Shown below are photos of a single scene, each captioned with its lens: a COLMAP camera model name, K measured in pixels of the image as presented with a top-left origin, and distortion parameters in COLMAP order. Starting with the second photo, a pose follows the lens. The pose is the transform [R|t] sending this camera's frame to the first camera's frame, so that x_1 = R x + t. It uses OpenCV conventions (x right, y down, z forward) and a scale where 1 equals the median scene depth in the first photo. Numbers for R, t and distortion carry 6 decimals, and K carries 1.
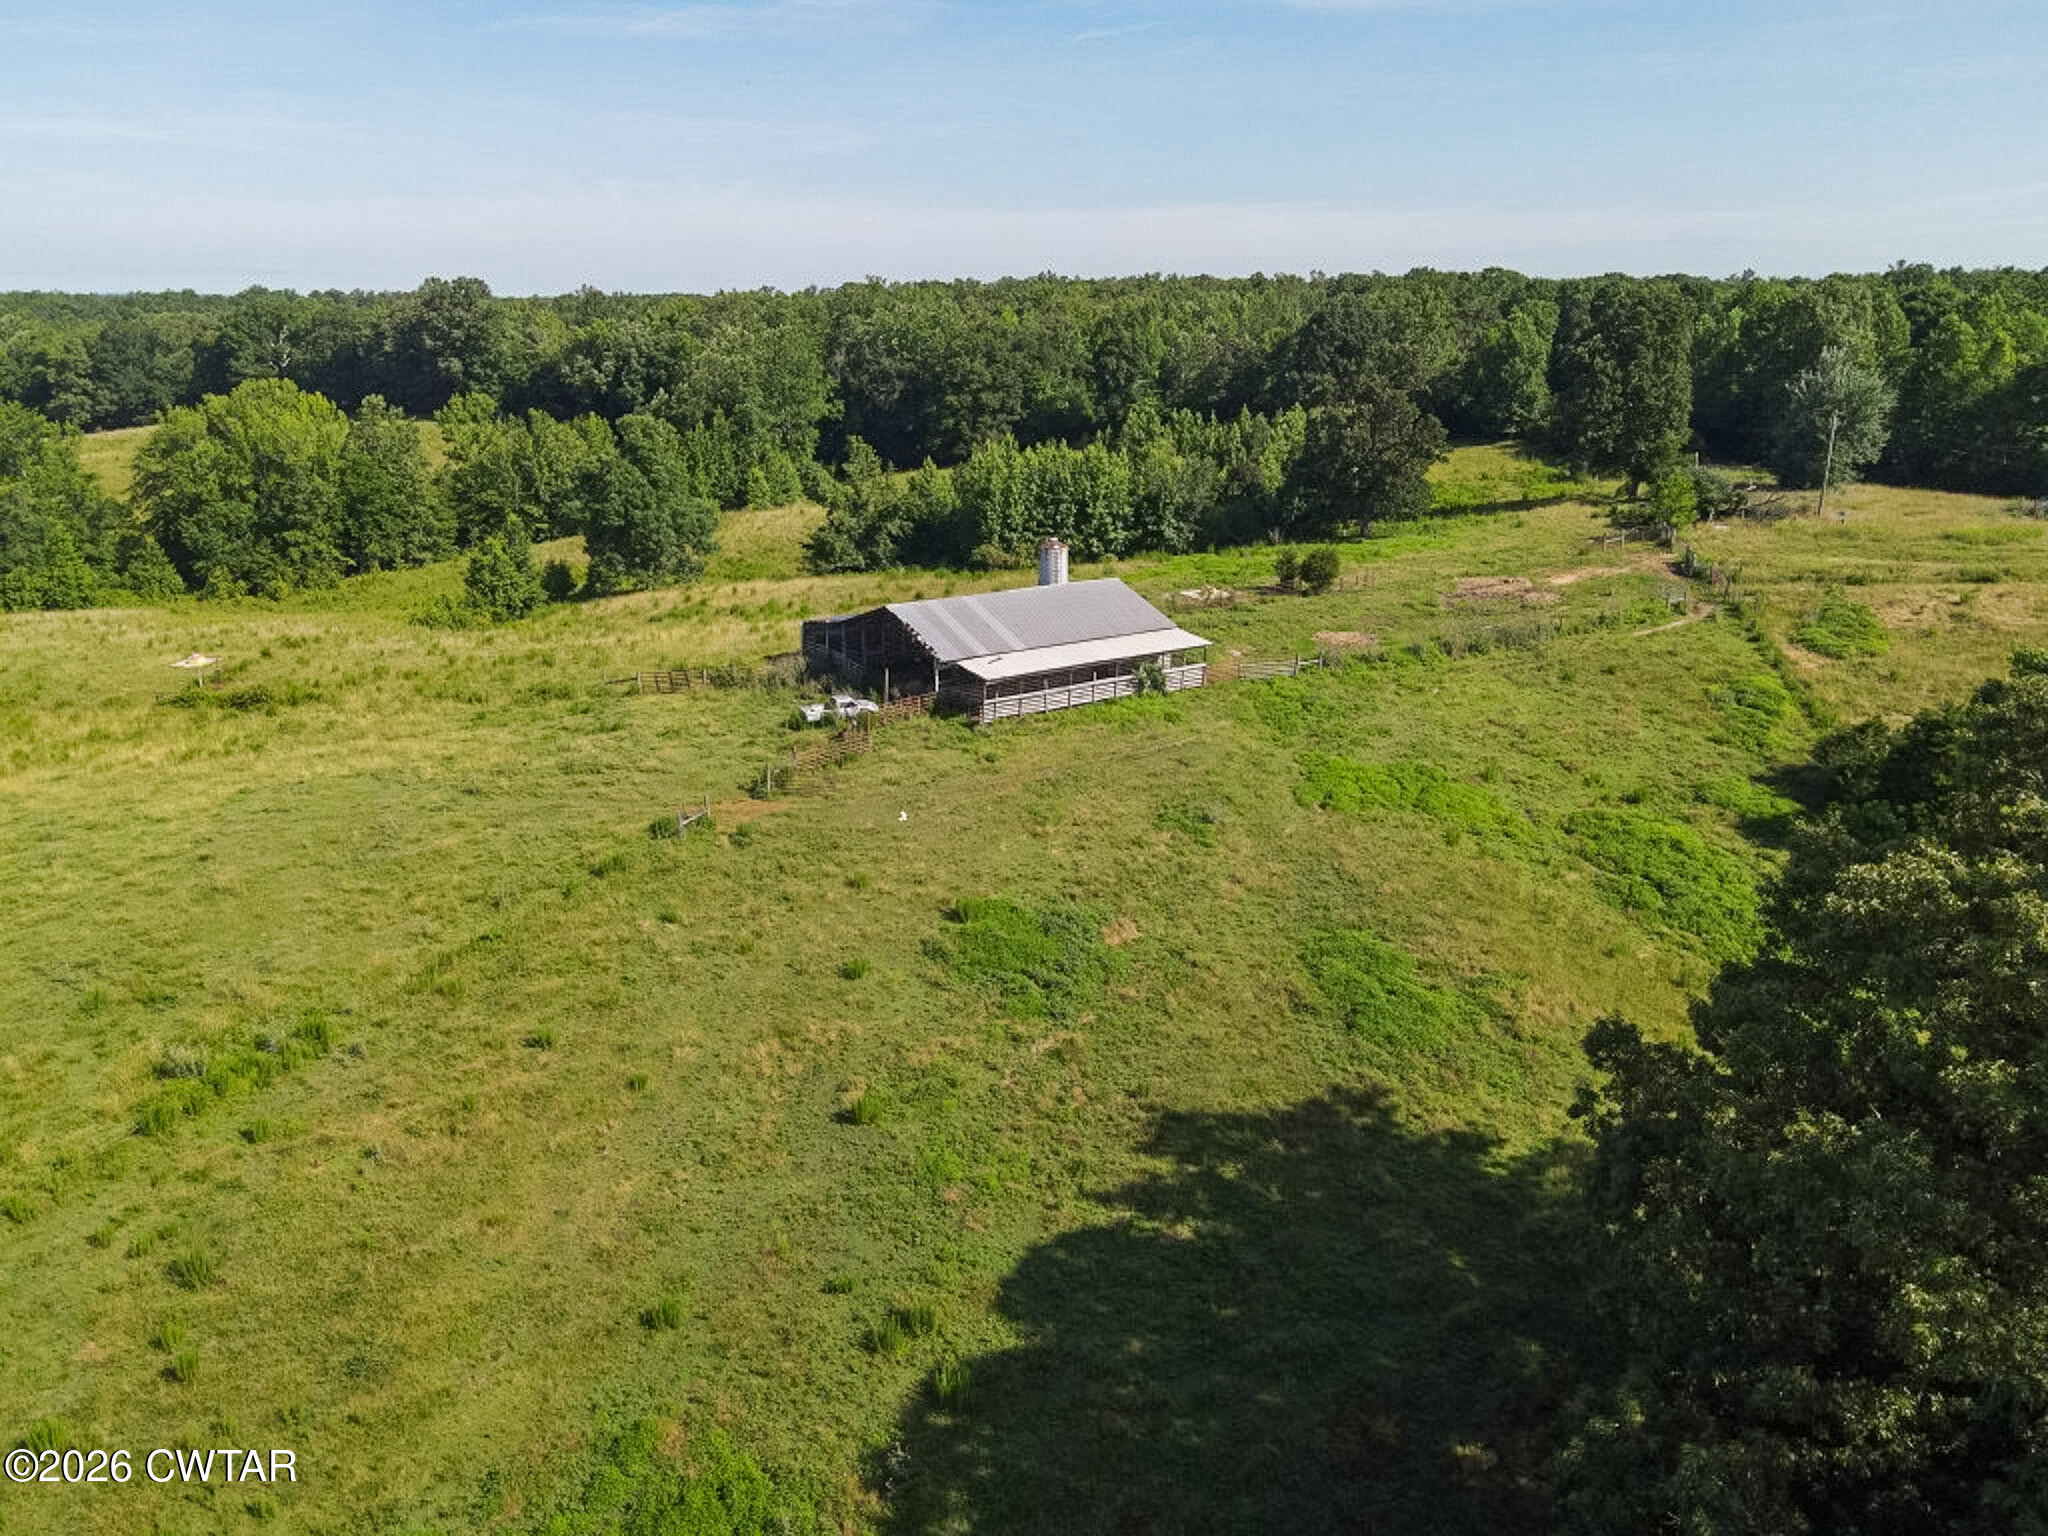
lens RADIAL K [[1506.0, 0, 1018.0], [0, 1506.0, 768.3], [0, 0, 1]] dist [-0.003333, 0.028847]
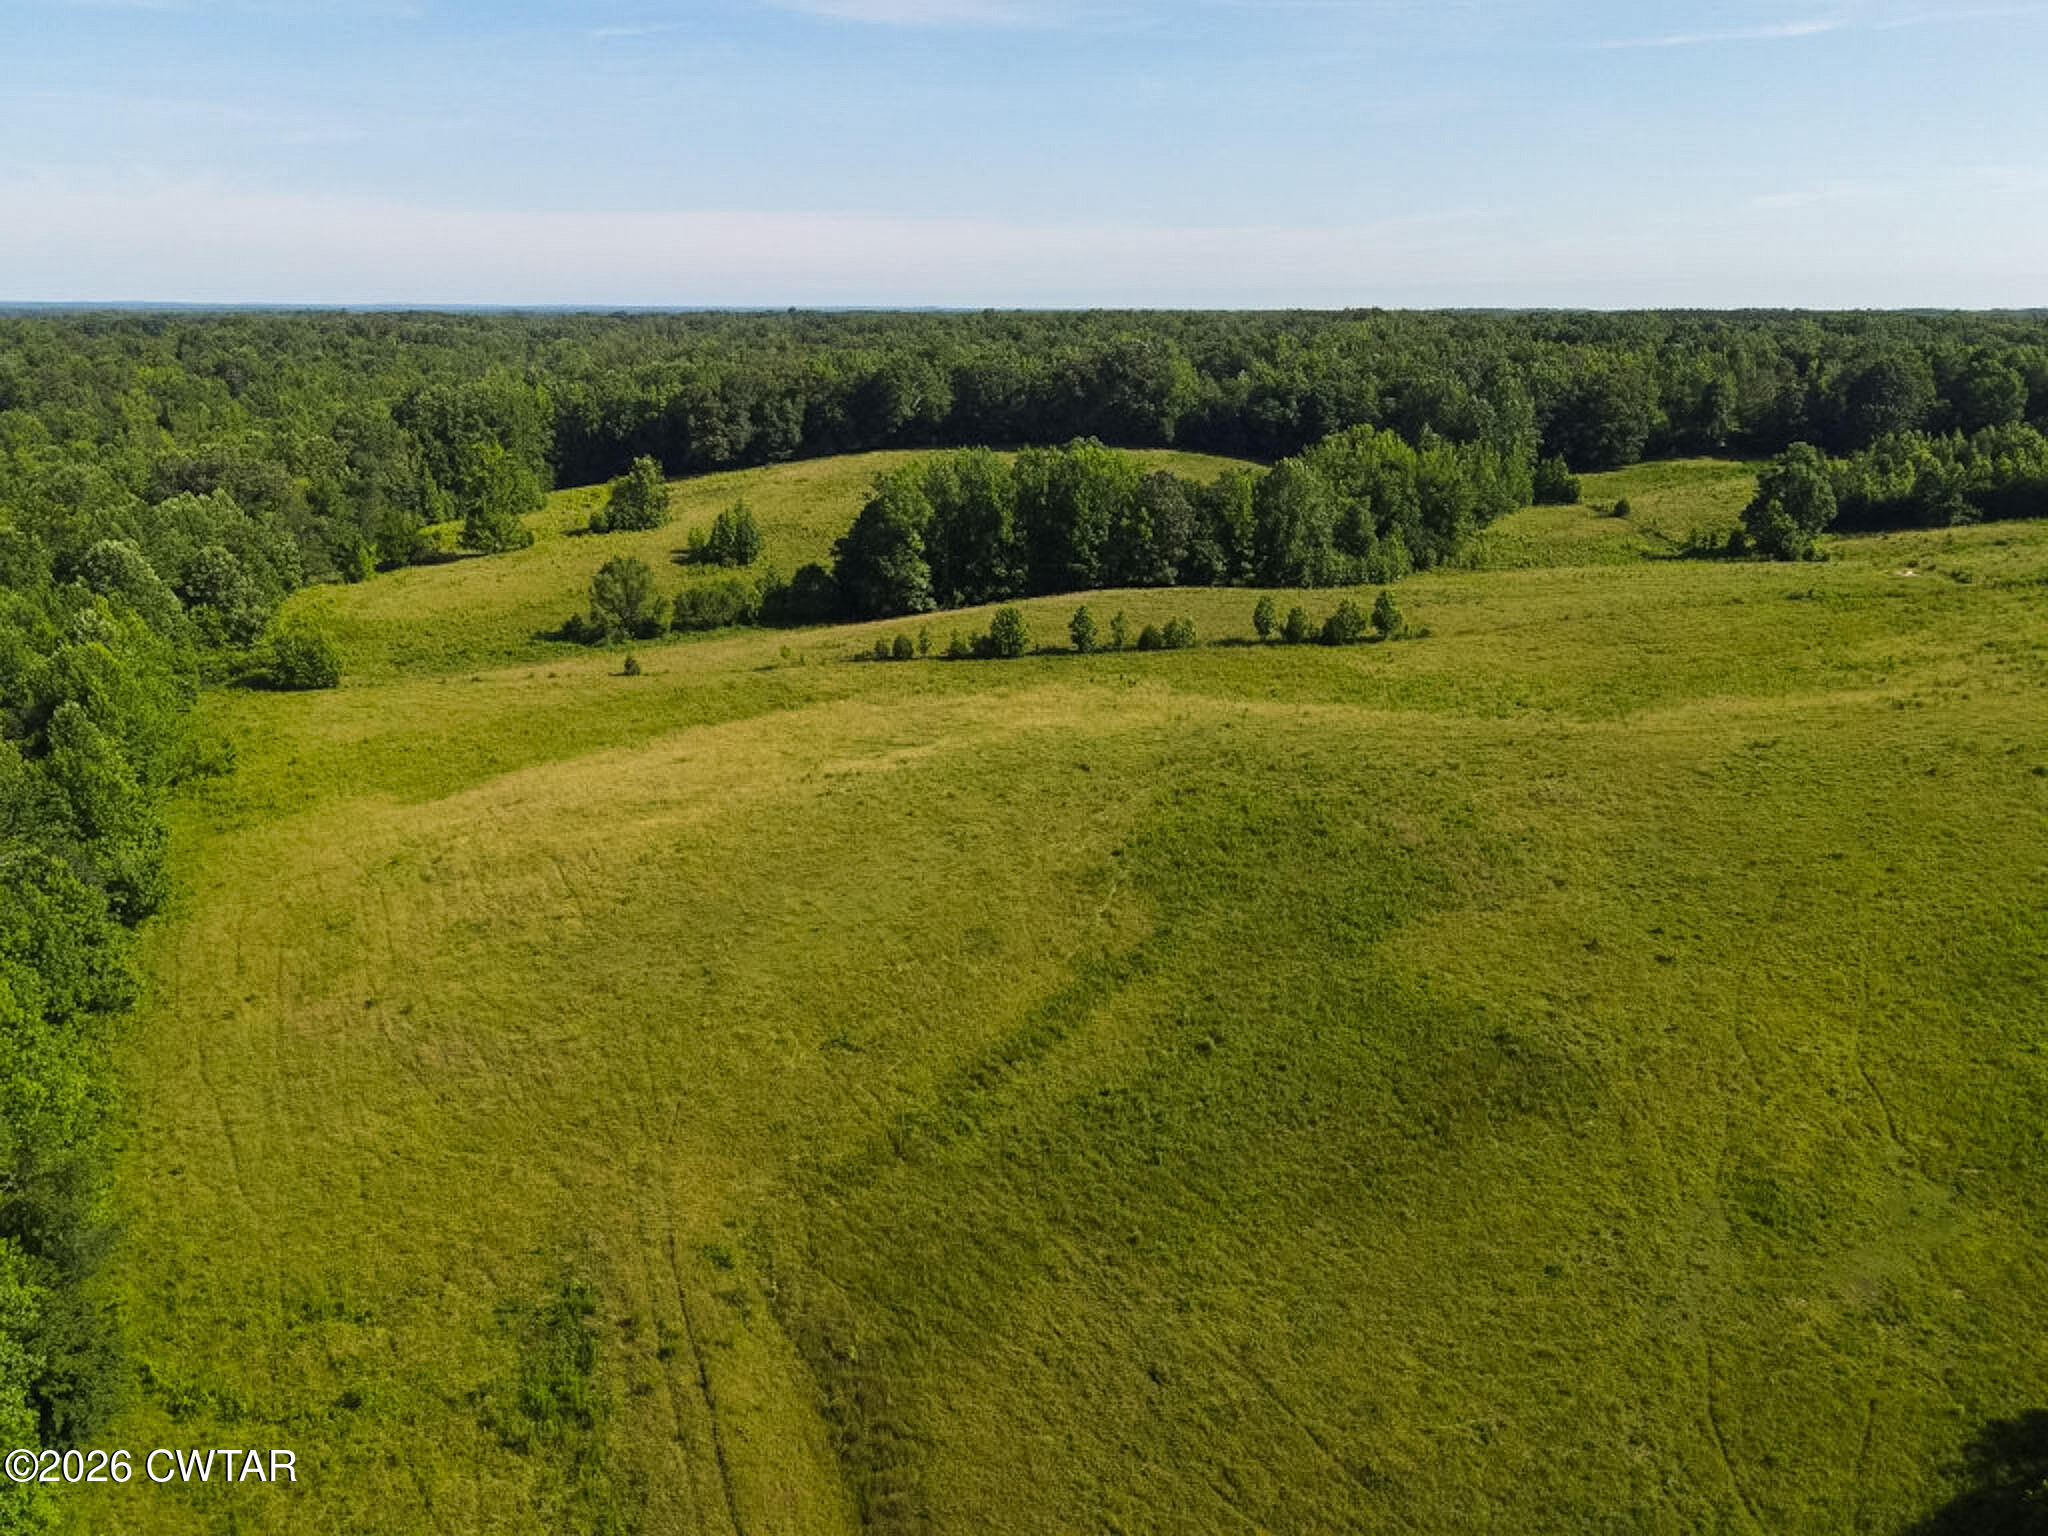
lens RADIAL K [[1506.0, 0, 1024.4], [0, 1506.0, 774.2], [0, 0, 1]] dist [-0.003333, 0.028847]
pose [[0.952898, -0.087699, 0.290336, -1.327380], [0.086998, 0.996090, 0.015346, 0.034397], [-0.290546, 0.010635, 0.956802, -0.331426]]
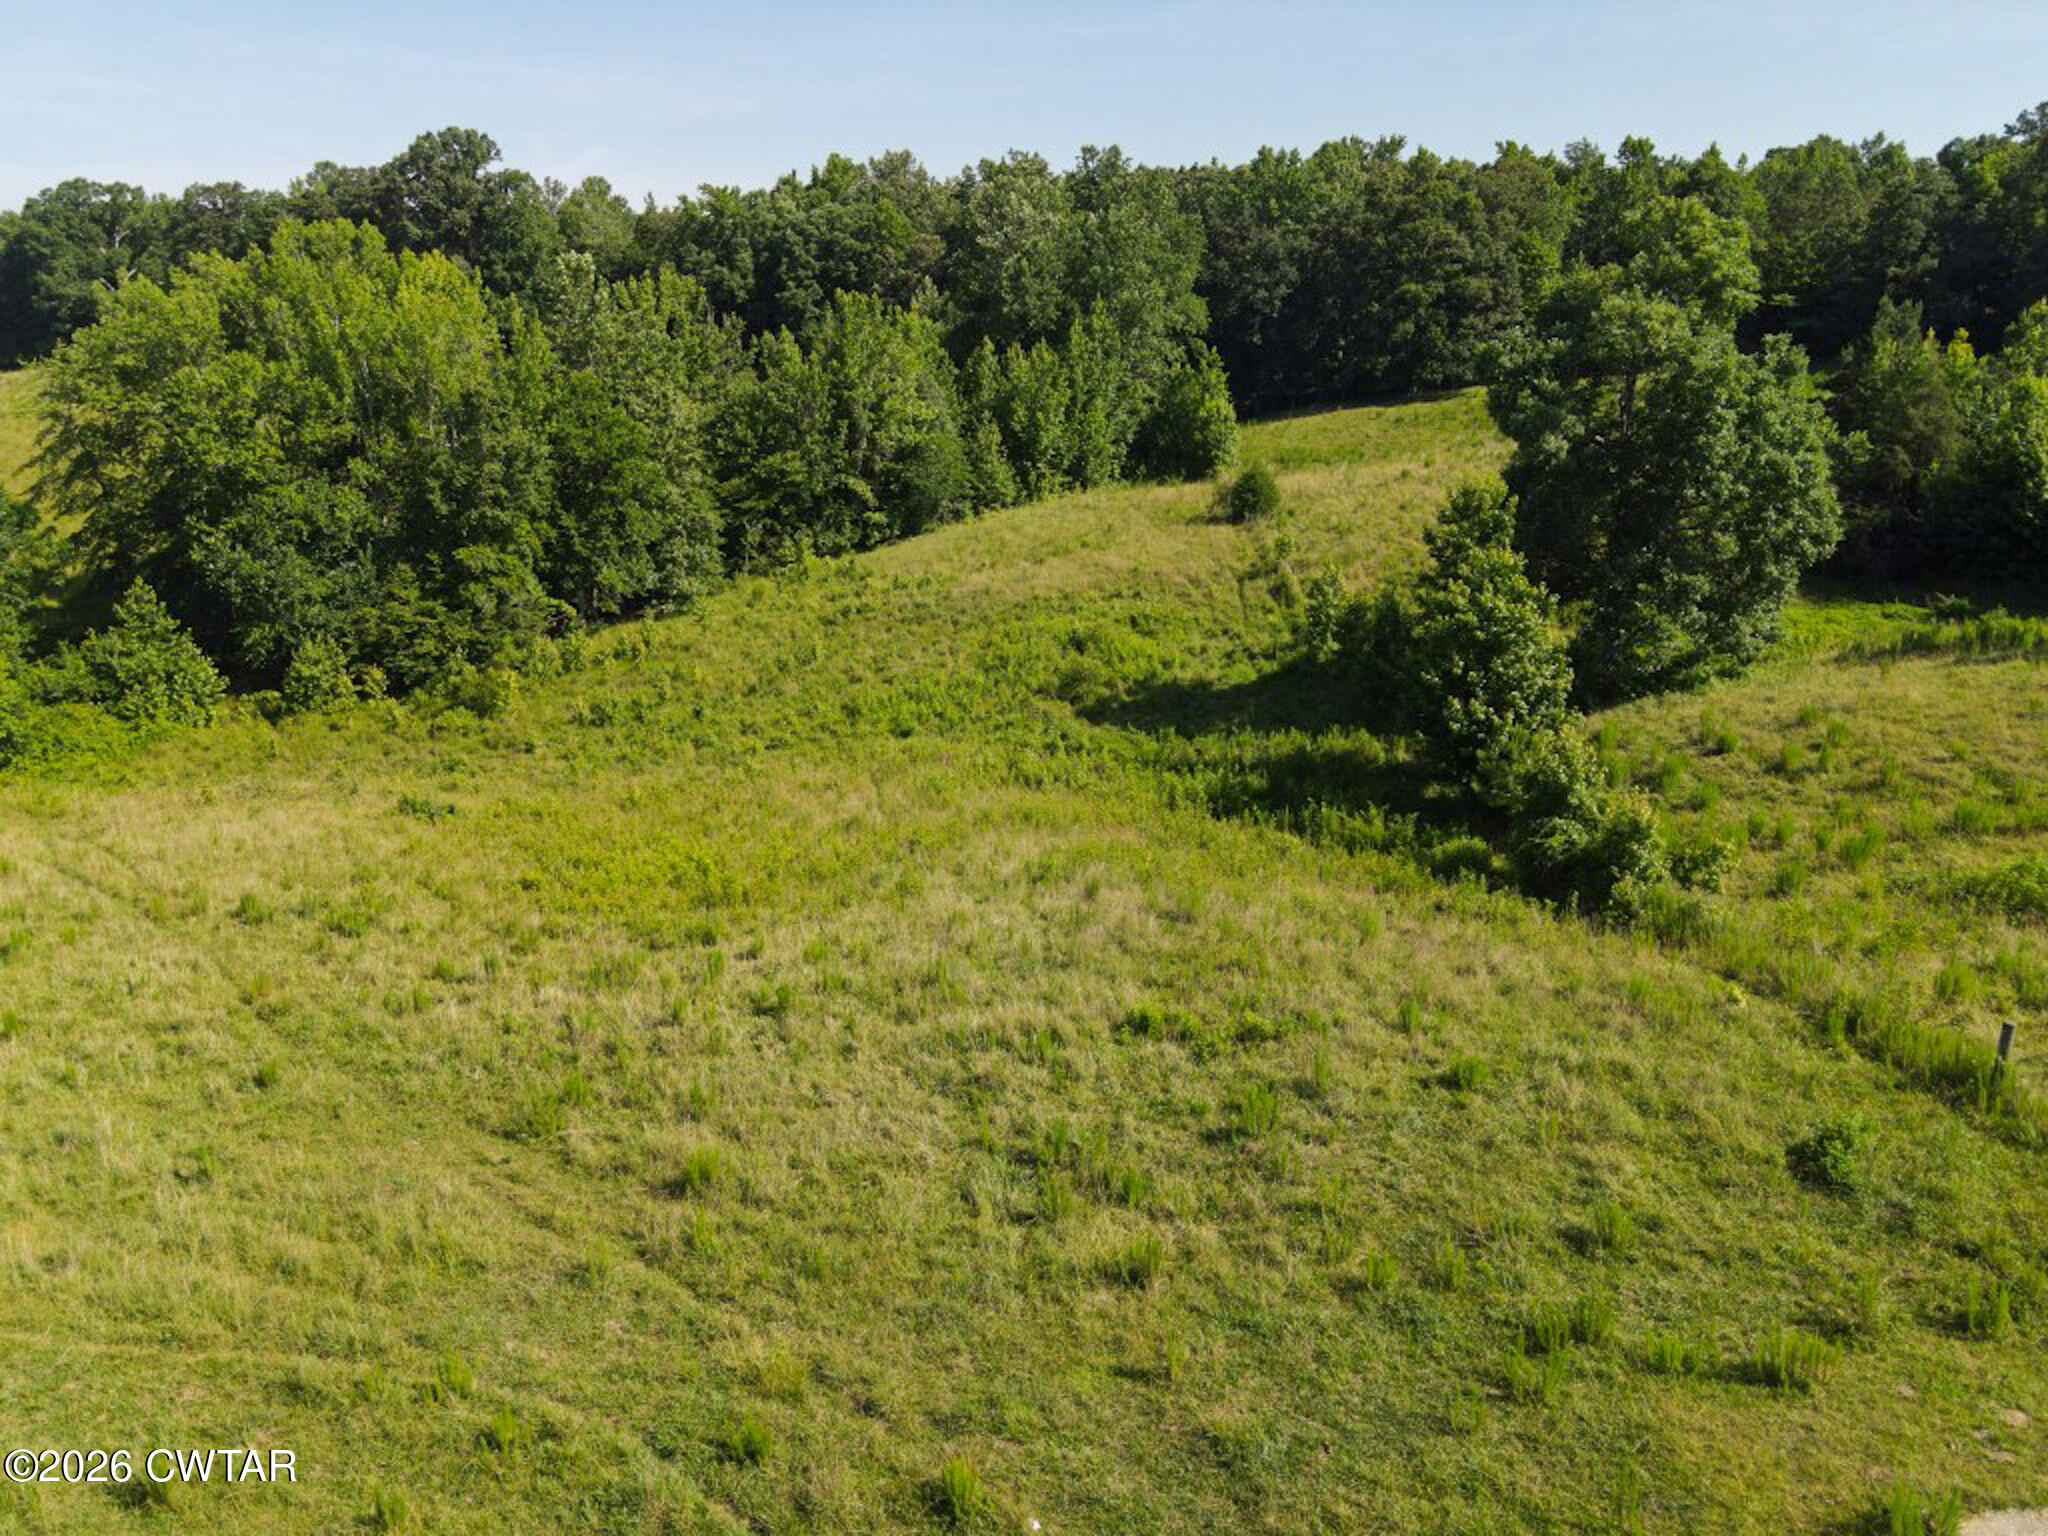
lens RADIAL K [[1506.0, 0, 1027.3], [0, 1506.0, 769.4], [0, 0, 1]] dist [-0.003333, 0.028847]
pose [[0.985575, -0.059945, 0.158266, -0.381928], [0.057807, 0.998164, 0.018082, -0.087925], [-0.159060, -0.008672, 0.987231, 0.521907]]
